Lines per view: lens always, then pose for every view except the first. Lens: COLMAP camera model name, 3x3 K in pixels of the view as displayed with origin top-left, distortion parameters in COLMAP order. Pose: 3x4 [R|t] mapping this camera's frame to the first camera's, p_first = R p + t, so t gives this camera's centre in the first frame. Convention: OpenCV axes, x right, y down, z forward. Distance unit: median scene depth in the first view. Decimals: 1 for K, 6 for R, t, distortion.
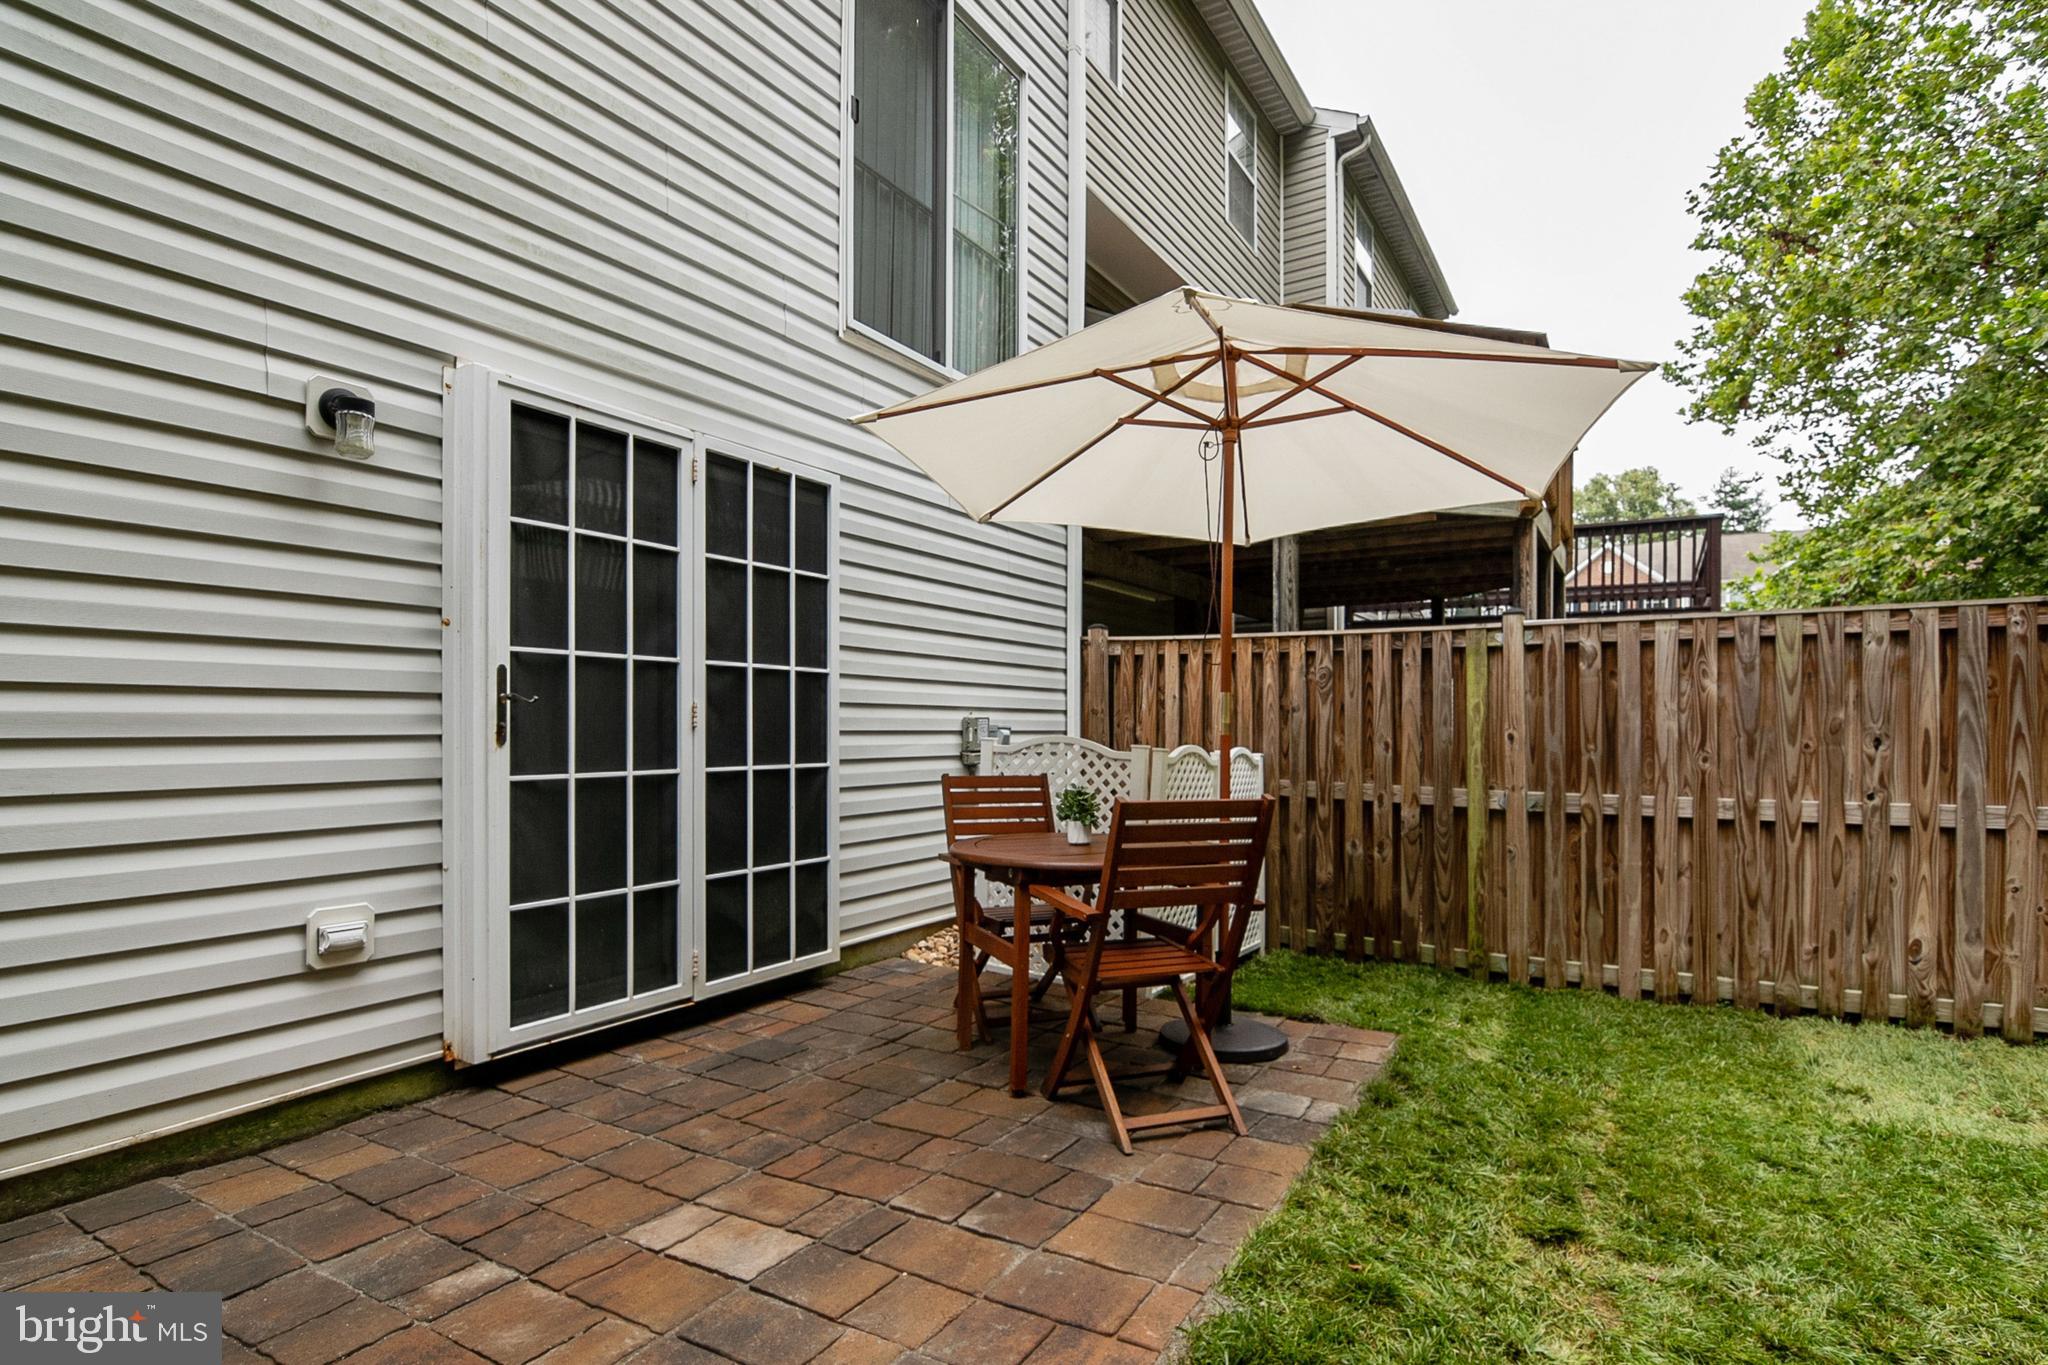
lens RADIAL K [[1009.7, 0, 1031.7], [0, 1009.7, 709.4], [0, 0, 1]] dist [-0.002279, -0.014468]
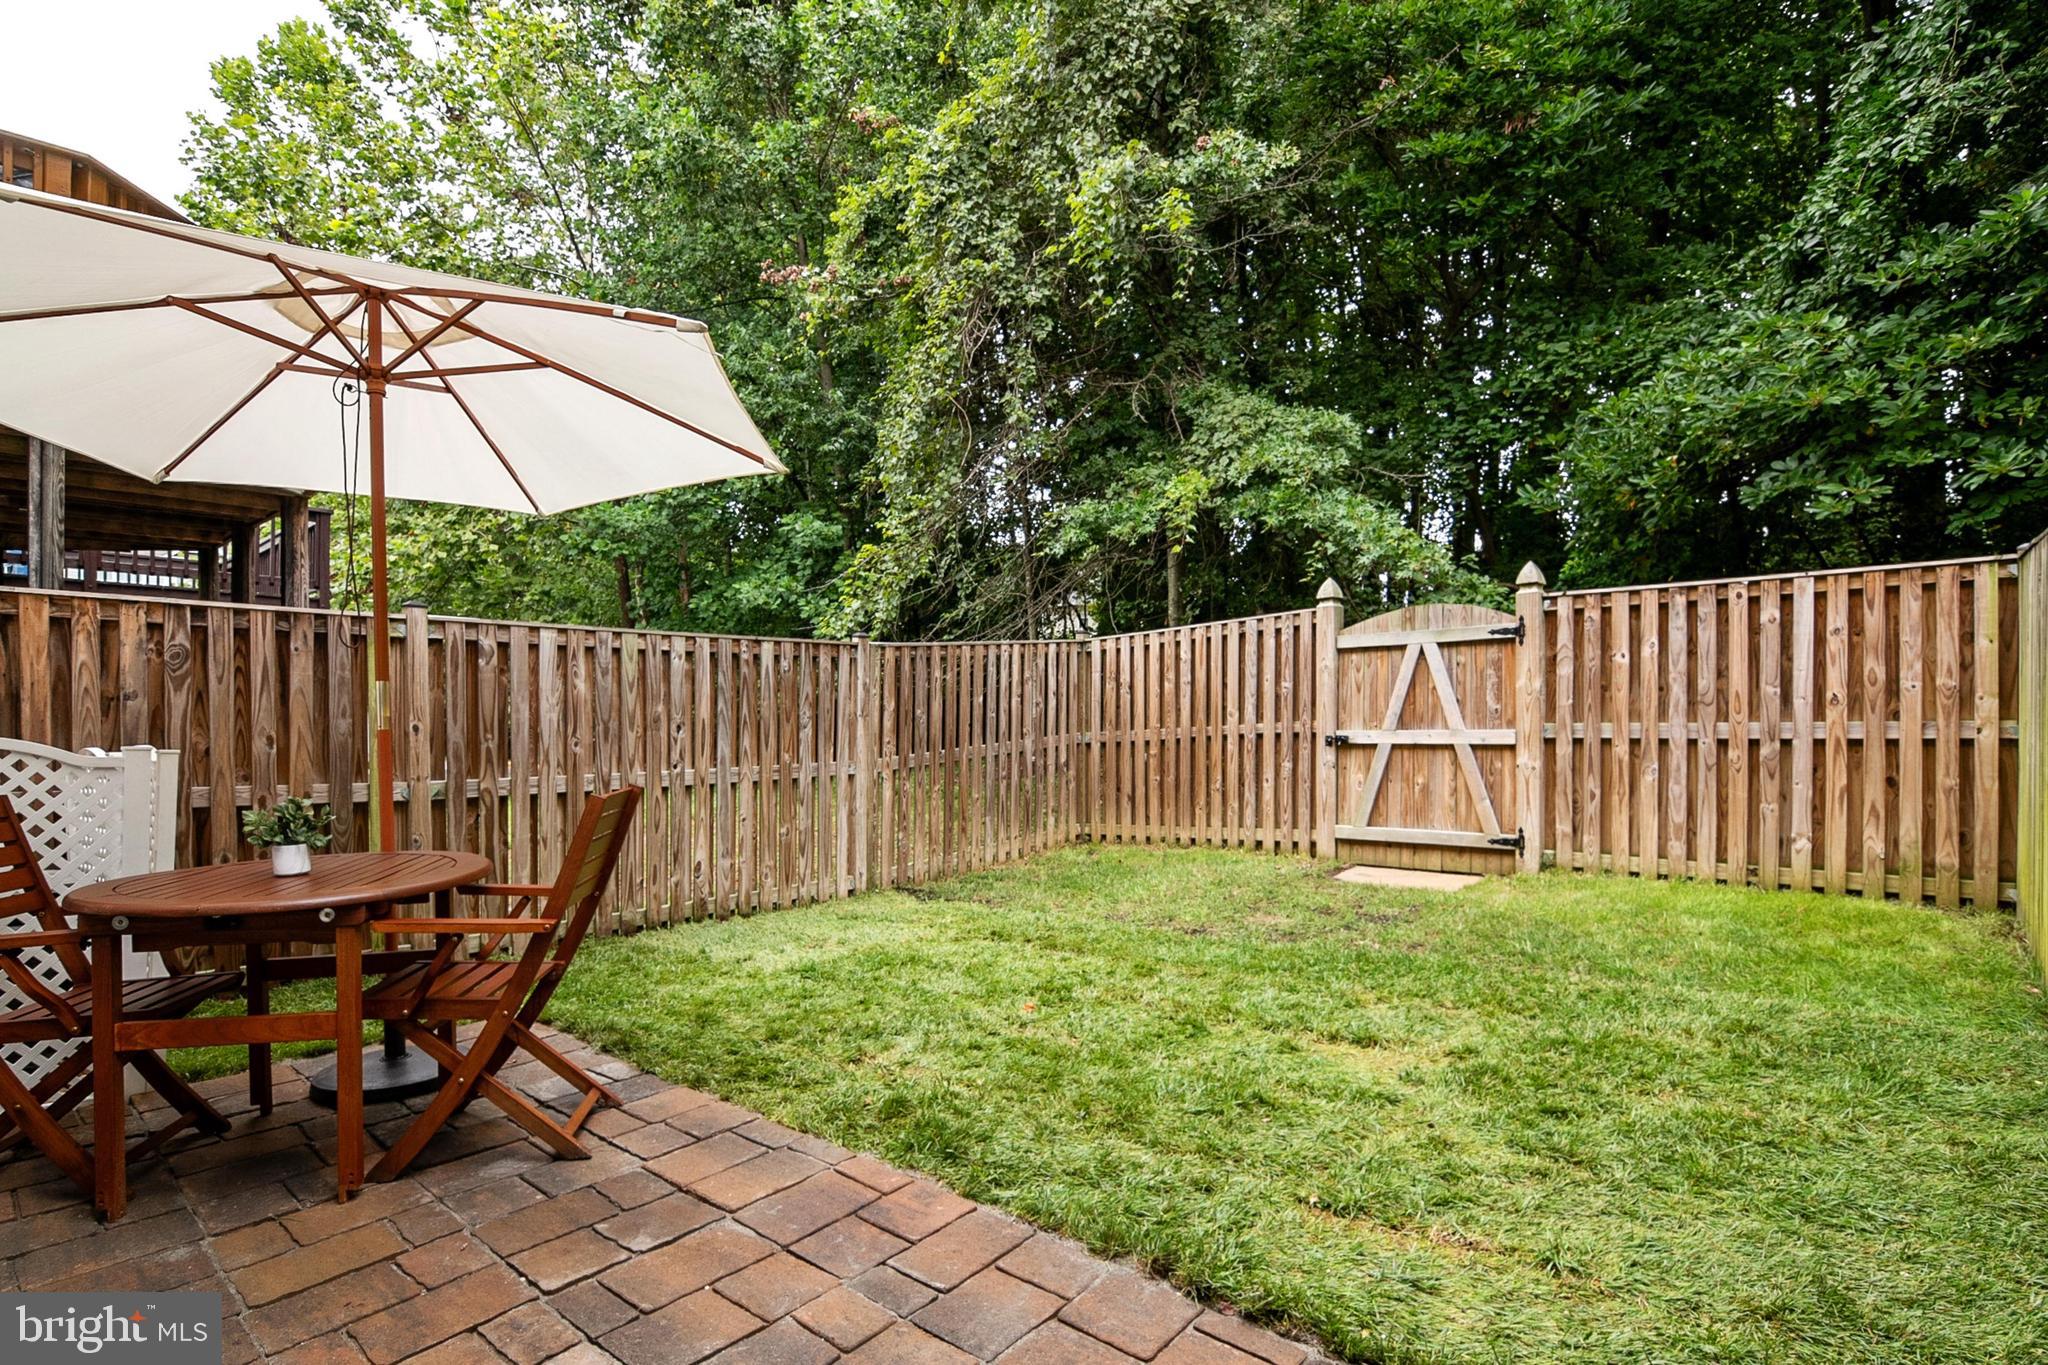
lens RADIAL K [[1009.7, 0, 1031.7], [0, 1009.7, 709.4], [0, 0, 1]] dist [-0.002279, -0.014468]
pose [[0.172196, 0.003823, 0.985055, -0.447744], [-0.015850, 0.999874, -0.001109, -0.000300], [-0.984935, -0.015422, 0.172235, 0.232696]]
